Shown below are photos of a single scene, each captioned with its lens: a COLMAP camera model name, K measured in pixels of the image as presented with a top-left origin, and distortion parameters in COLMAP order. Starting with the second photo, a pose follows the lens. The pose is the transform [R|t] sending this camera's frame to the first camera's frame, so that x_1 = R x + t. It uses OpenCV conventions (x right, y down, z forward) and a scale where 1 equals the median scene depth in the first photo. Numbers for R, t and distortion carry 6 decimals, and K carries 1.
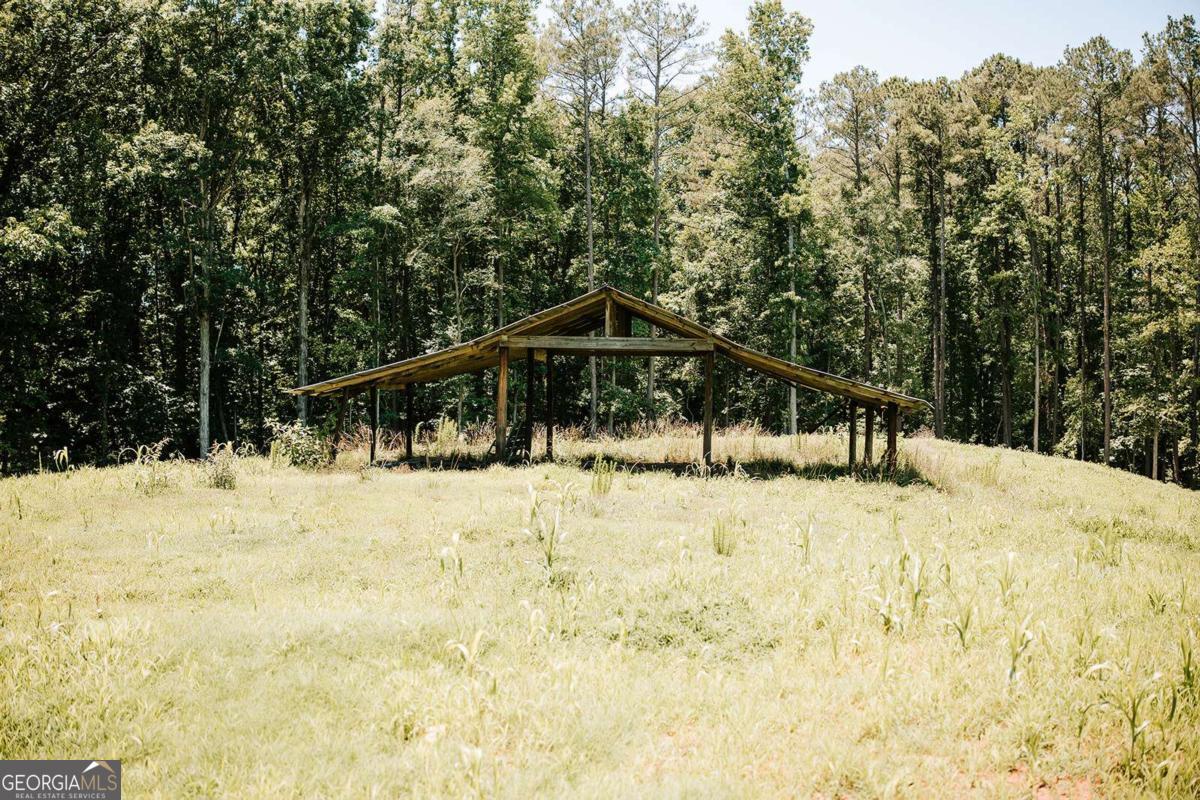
lens RADIAL K [[1142.8, 0, 578.9], [0, 1142.8, 383.7], [0, 0, 1]] dist [-0.213063, 0.039375]
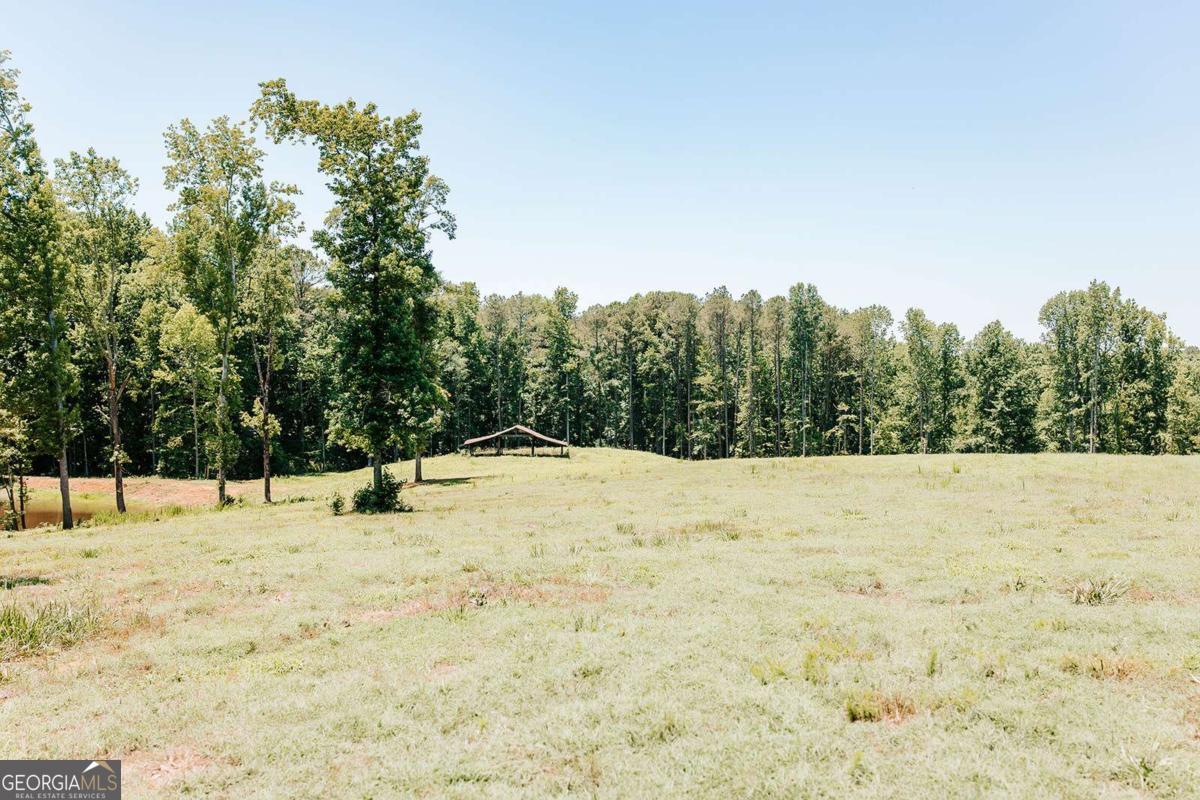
lens RADIAL K [[1139.6, 0, 600.0], [0, 1139.6, 400.0], [0, 0, 1]] dist [0.012413, 0.020614]
pose [[0.989230, -0.008954, 0.146098, -0.140719], [0.006742, 0.999855, 0.015625, -0.106278], [-0.146216, -0.014472, 0.989147, -1.710369]]
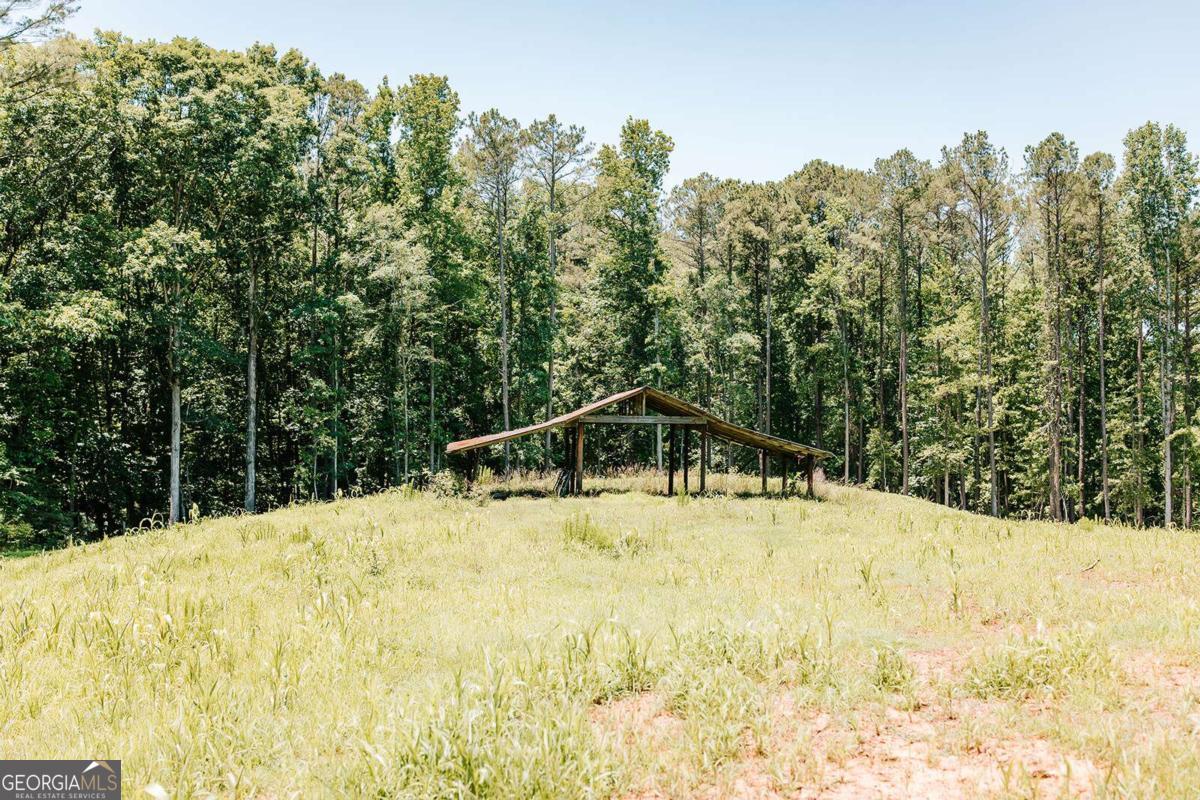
lens RADIAL K [[1139.6, 0, 600.0], [0, 1139.6, 400.0], [0, 0, 1]] dist [0.012413, 0.020614]
pose [[0.978121, -0.000485, 0.208034, -0.123600], [0.005616, 0.999694, -0.024075, -0.009004], [-0.207959, 0.024717, 0.977825, -0.198711]]
